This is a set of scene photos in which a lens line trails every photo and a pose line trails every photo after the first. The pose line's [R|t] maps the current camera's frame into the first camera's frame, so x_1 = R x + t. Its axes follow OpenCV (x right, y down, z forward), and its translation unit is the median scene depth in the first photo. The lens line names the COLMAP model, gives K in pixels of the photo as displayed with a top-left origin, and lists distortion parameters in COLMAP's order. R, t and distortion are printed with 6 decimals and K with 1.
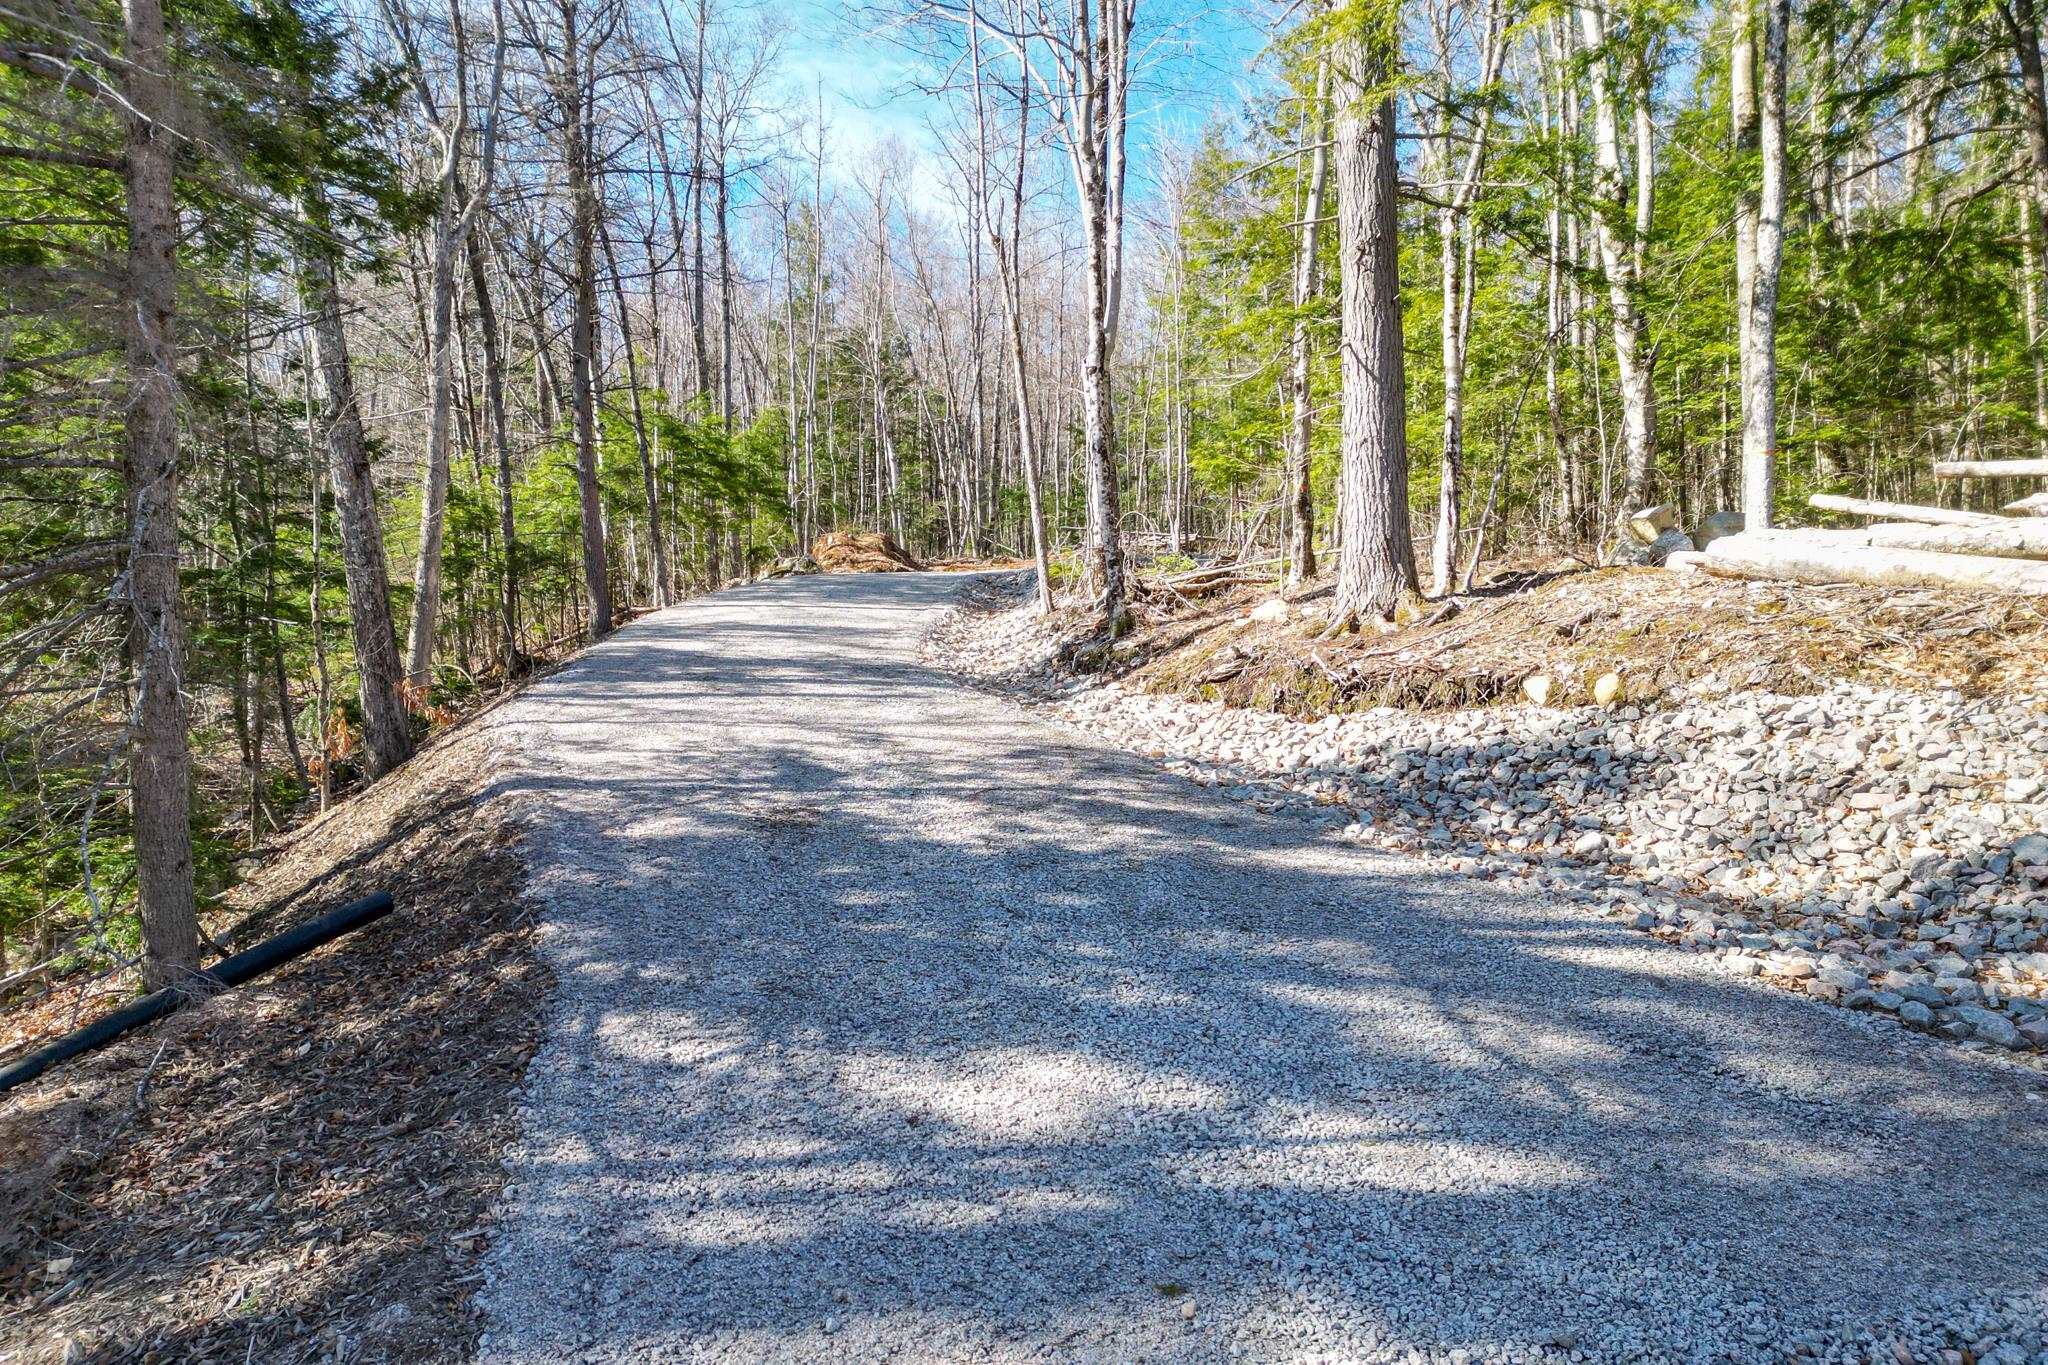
lens RADIAL K [[1435.9, 0, 1017.8], [0, 1435.9, 722.1], [0, 0, 1]] dist [0.101158, -0.113005]
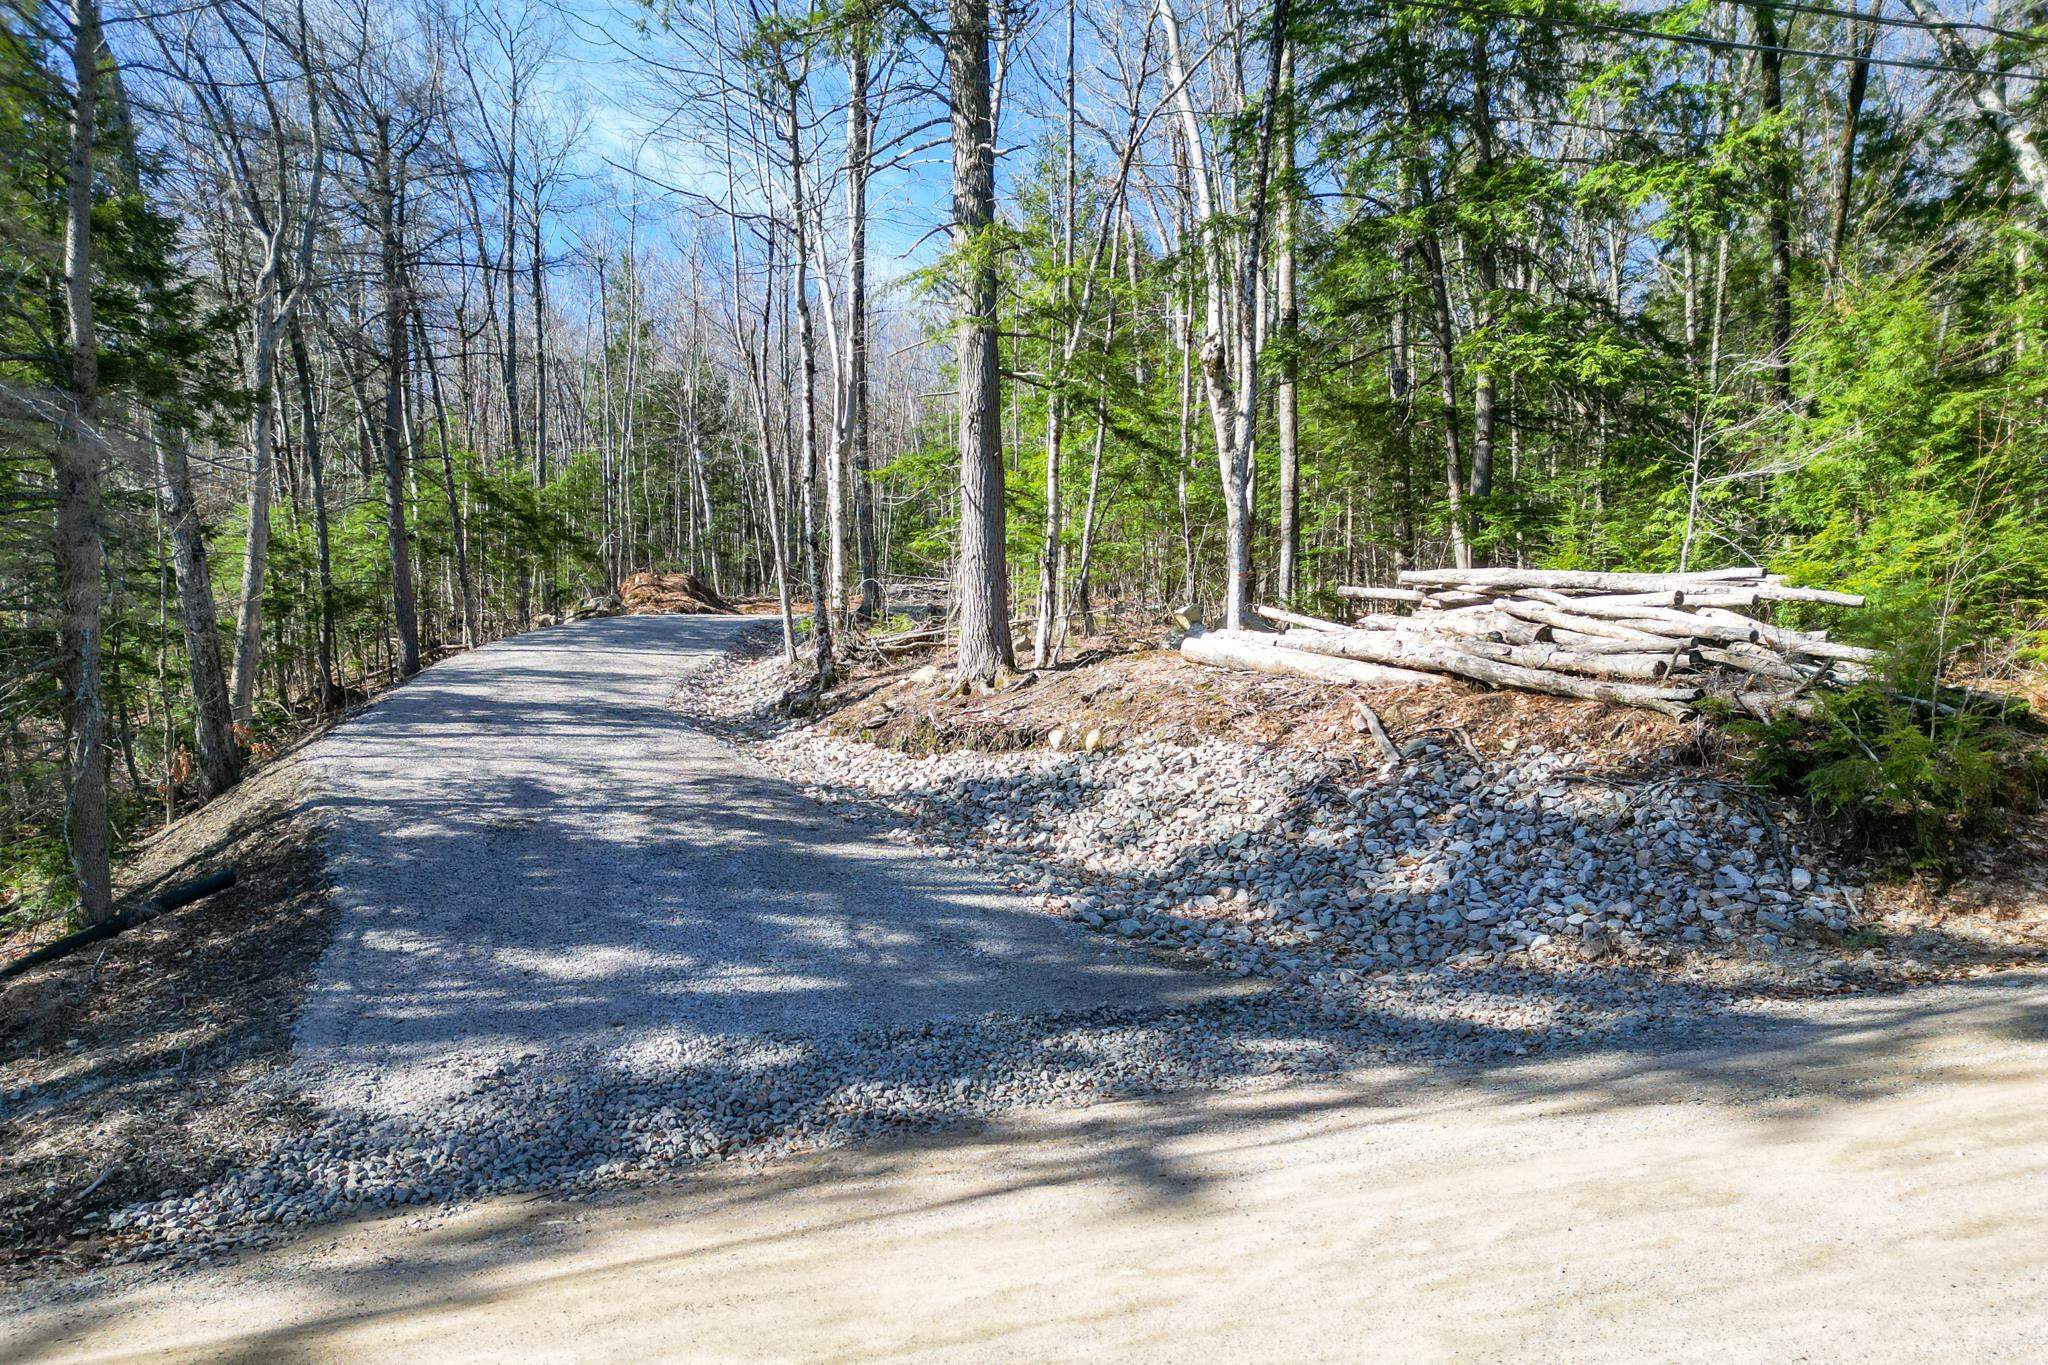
lens RADIAL K [[1439.6, 0, 1027.2], [0, 1439.6, 754.0], [0, 0, 1]] dist [0.093944, -0.099879]
pose [[0.994265, 0.005542, 0.106802, 0.158320], [-0.006378, 0.999952, 0.007489, -0.016736], [-0.106755, -0.008127, 0.994252, -0.420030]]
